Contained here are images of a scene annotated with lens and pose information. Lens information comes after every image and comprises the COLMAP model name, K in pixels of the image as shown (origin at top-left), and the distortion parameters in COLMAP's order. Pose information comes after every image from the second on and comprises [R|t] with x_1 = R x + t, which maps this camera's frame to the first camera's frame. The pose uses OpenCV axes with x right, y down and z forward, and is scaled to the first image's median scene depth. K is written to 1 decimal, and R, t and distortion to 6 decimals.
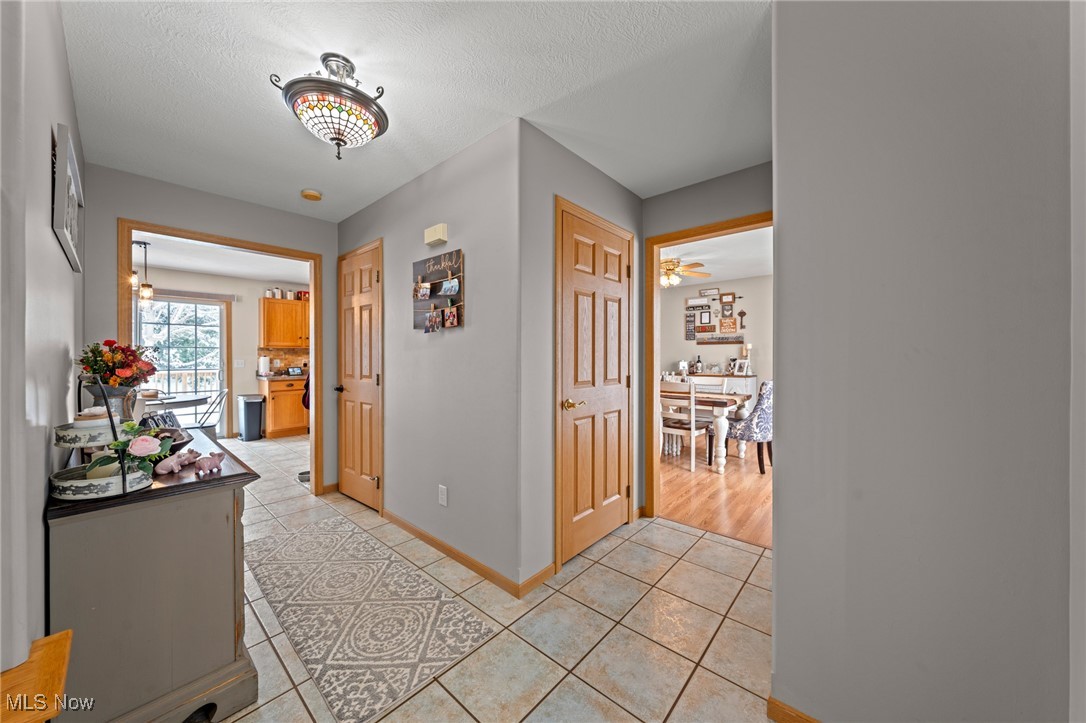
lens RADIAL K [[376.1, 0, 544.1], [0, 376.1, 357.4], [0, 0, 1]] dist [0.001165, -0.000003]
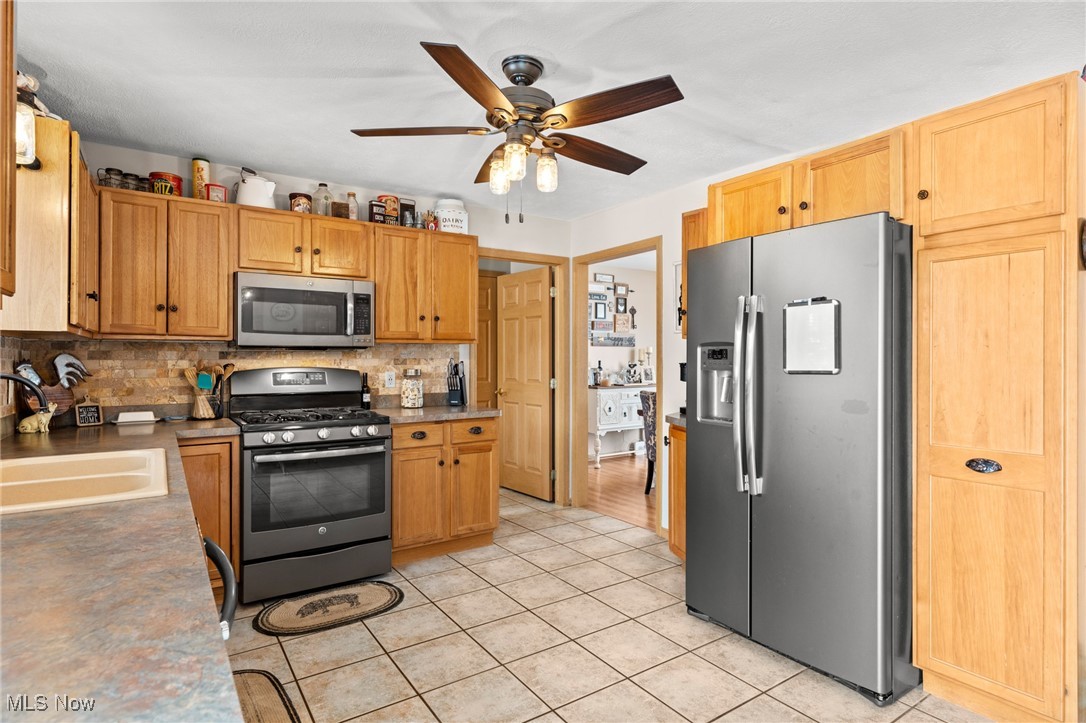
lens RADIAL K [[569.3, 0, 546.2], [0, 569.3, 356.4], [0, 0, 1]] dist [0.001770, 0.000924]
pose [[0.246032, 0.003925, 0.969254, -0.740086], [0.002335, 0.999986, -0.004642, -0.008600], [-0.969259, 0.003405, 0.246019, 0.857017]]
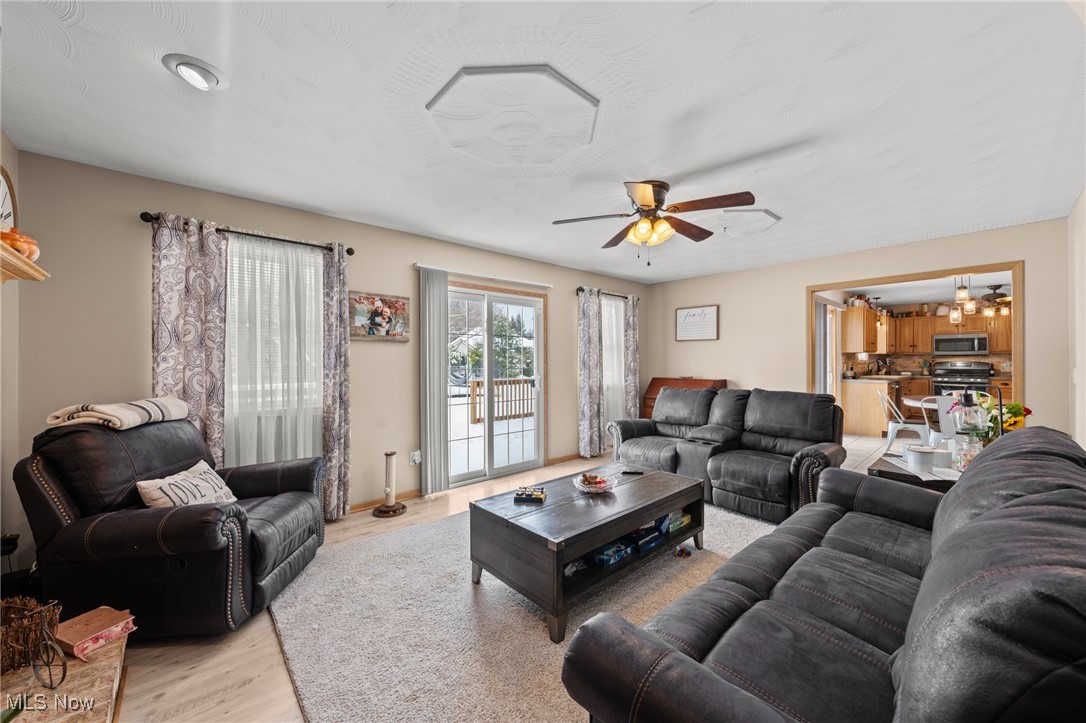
lens RADIAL K [[409.3, 0, 543.0], [0, 409.3, 361.5], [0, 0, 1]] dist [-0.001649, -0.000280]
pose [[0.993675, -0.001358, -0.112287, -1.458289], [0.001473, 0.999998, 0.000947, -0.003261], [0.112286, -0.001107, 0.993675, -0.255570]]
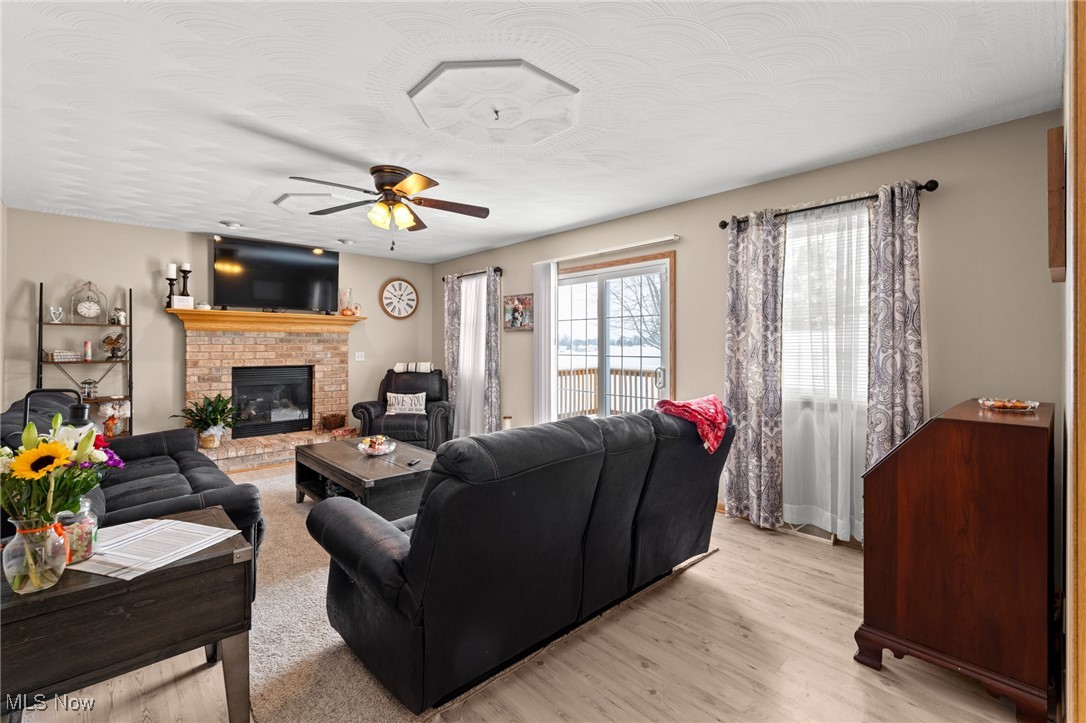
lens RADIAL K [[476.6, 0, 543.9], [0, 476.6, 347.6], [0, 0, 1]] dist [0.001166, -0.000032]
pose [[-0.099395, 0.003496, -0.995042, -0.871610], [-0.003114, 0.999988, 0.003824, -0.005070], [0.995043, 0.003479, -0.099383, 0.448104]]
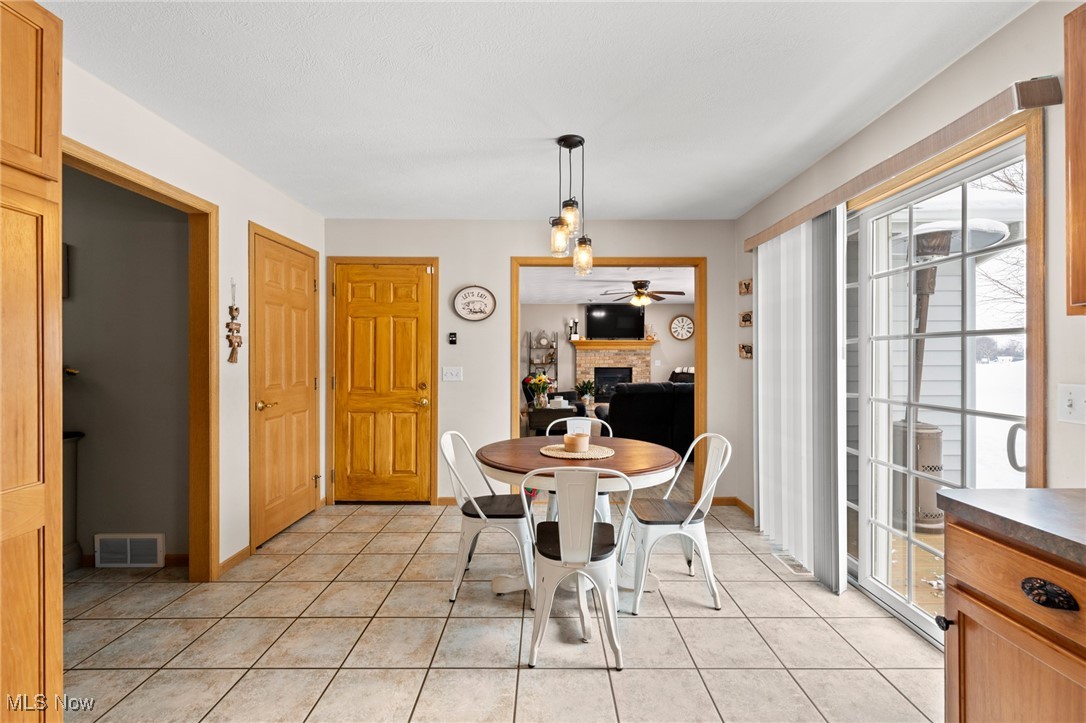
lens RADIAL K [[460.5, 0, 546.3], [0, 460.5, 357.4], [0, 0, 1]] dist [0.000947, -0.000231]
pose [[-0.749716, 0.002477, -0.661755, -0.416412], [-0.000299, 0.999992, 0.004081, -0.009067], [0.661760, 0.003257, -0.749709, 0.956273]]
